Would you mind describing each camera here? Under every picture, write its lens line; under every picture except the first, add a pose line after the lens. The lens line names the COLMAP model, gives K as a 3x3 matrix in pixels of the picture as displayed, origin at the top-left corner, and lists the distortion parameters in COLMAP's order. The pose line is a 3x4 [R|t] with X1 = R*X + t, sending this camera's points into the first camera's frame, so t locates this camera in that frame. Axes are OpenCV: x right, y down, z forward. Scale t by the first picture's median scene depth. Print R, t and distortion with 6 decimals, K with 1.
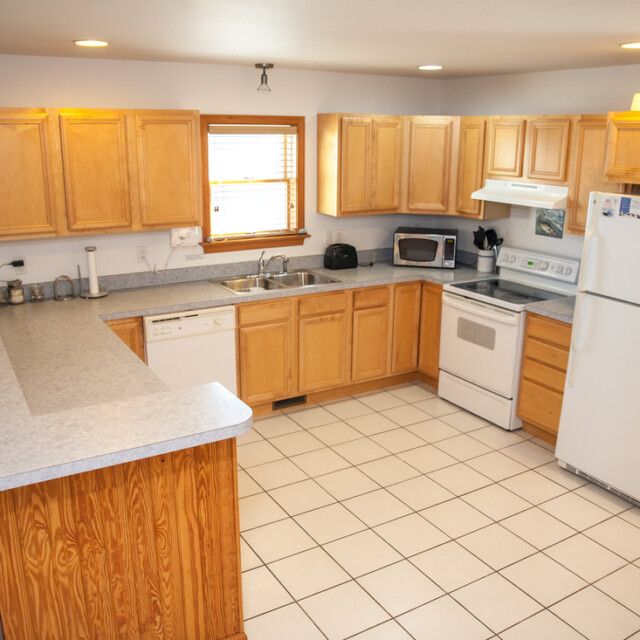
lens RADIAL K [[668.5, 0, 320.0], [0, 668.5, 320.0], [0, 0, 1]] dist [-0.141971, 0.128176]
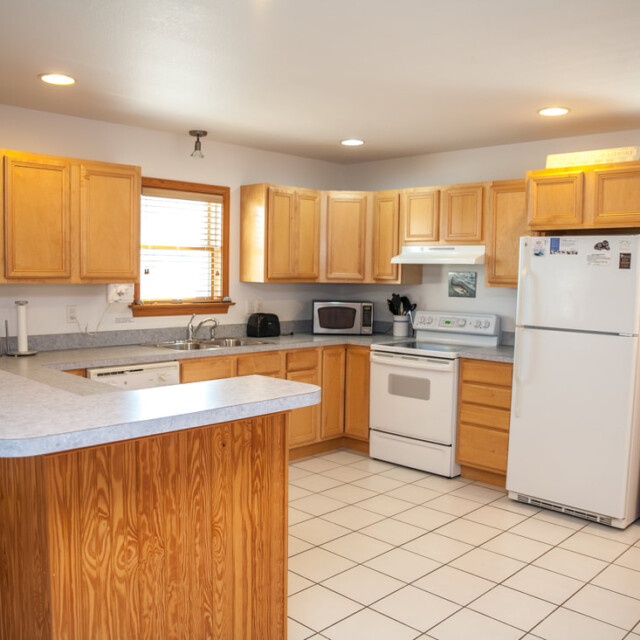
lens RADIAL K [[668.5, 0, 320.0], [0, 668.5, 320.0], [0, 0, 1]] dist [-0.141971, 0.128176]
pose [[0.967573, -0.010717, 0.252366, -0.166255], [0.060313, 0.980003, -0.189621, 0.110462], [-0.245287, 0.198693, 0.948871, 0.026309]]
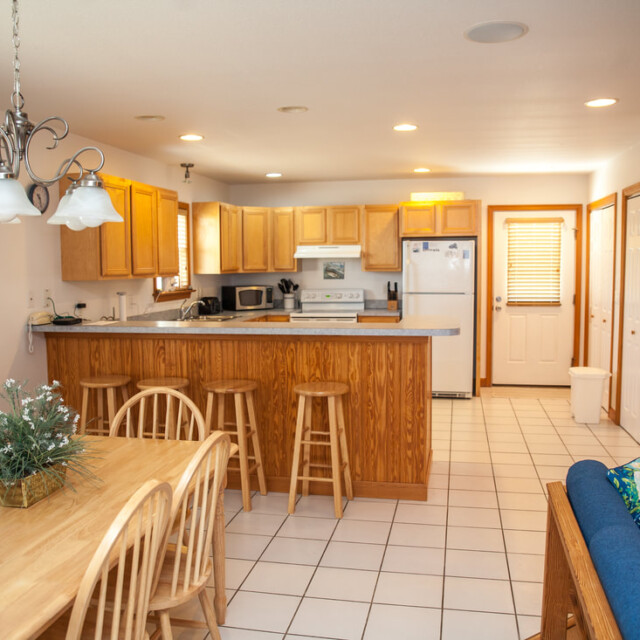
lens RADIAL K [[668.5, 0, 320.0], [0, 668.5, 320.0], [0, 0, 1]] dist [-0.141971, 0.128176]
pose [[0.675767, -0.077486, 0.733031, -0.965473], [0.213353, 0.972453, -0.093892, 0.129254], [-0.705563, 0.219843, 0.673684, -0.081142]]
